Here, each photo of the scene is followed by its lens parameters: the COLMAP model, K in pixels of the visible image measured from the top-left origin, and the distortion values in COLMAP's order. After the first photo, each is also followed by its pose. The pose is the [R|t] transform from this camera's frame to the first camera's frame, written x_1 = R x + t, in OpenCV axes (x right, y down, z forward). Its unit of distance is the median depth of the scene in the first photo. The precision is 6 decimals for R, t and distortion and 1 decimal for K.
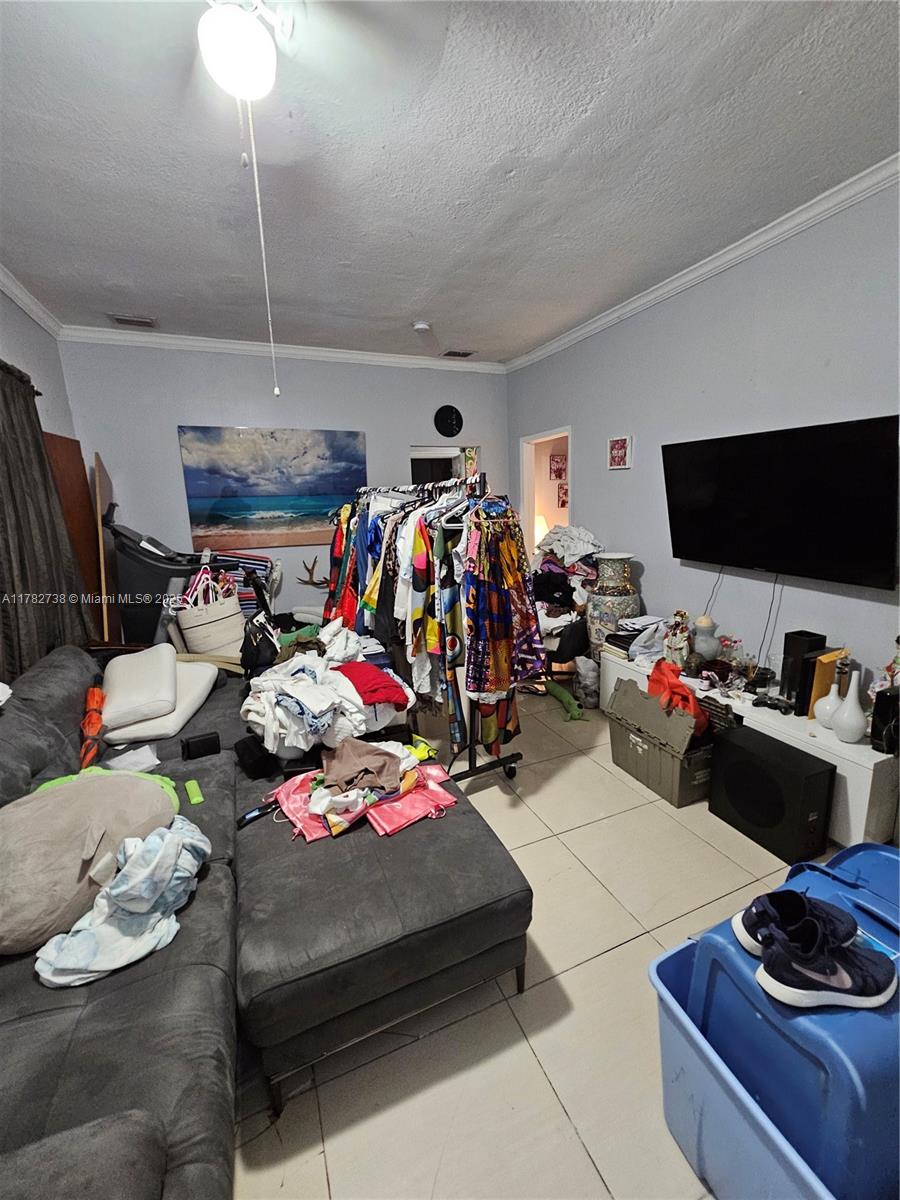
lens RADIAL K [[492.7, 0, 454.8], [0, 492.7, 597.7], [0, 0, 1]] dist [-0.001095, -0.000766]
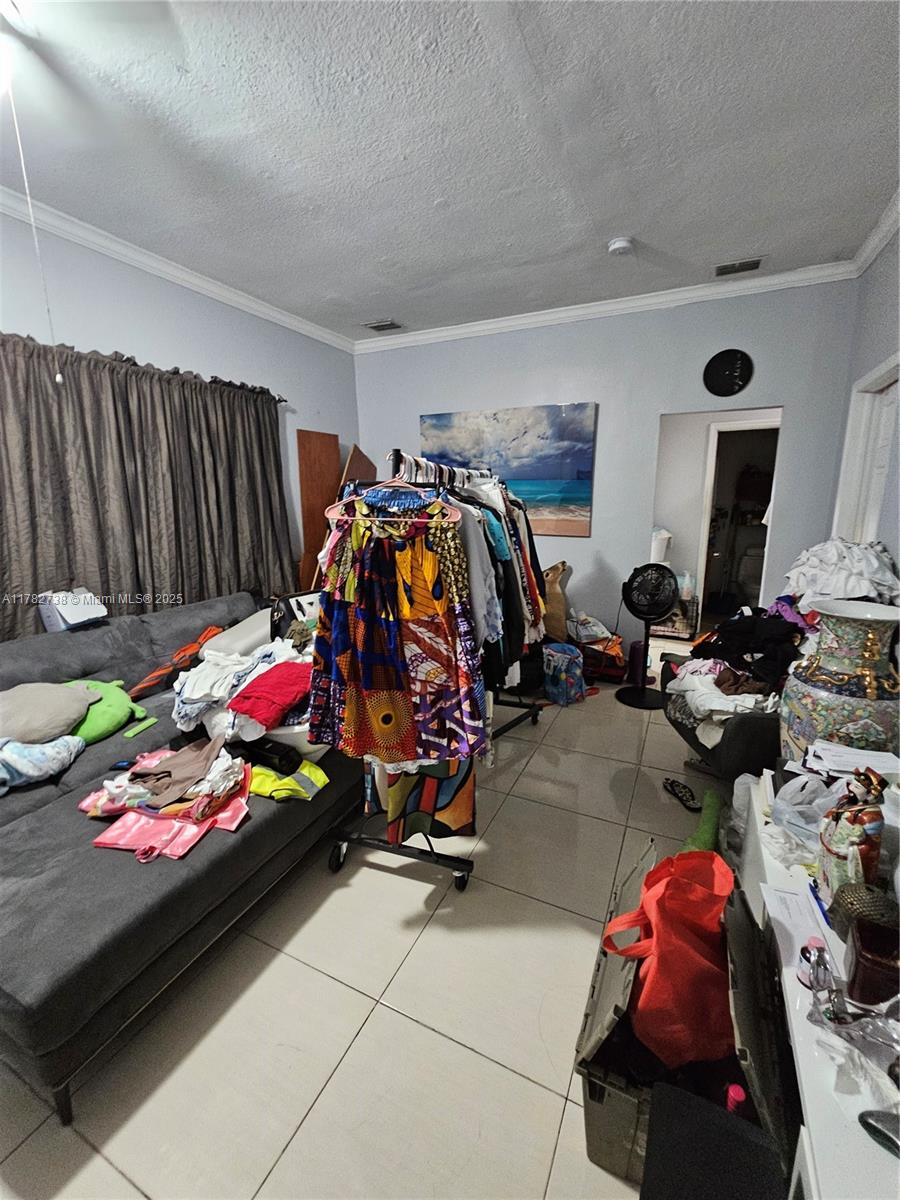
lens RADIAL K [[492.7, 0, 451.9], [0, 492.7, 596.0], [0, 0, 1]] dist [-0.001095, -0.000766]
pose [[0.660162, 0.179160, -0.729444, 0.345972], [-0.158882, 0.982470, 0.097514, -0.069176], [0.734127, 0.051520, 0.677054, 0.318251]]
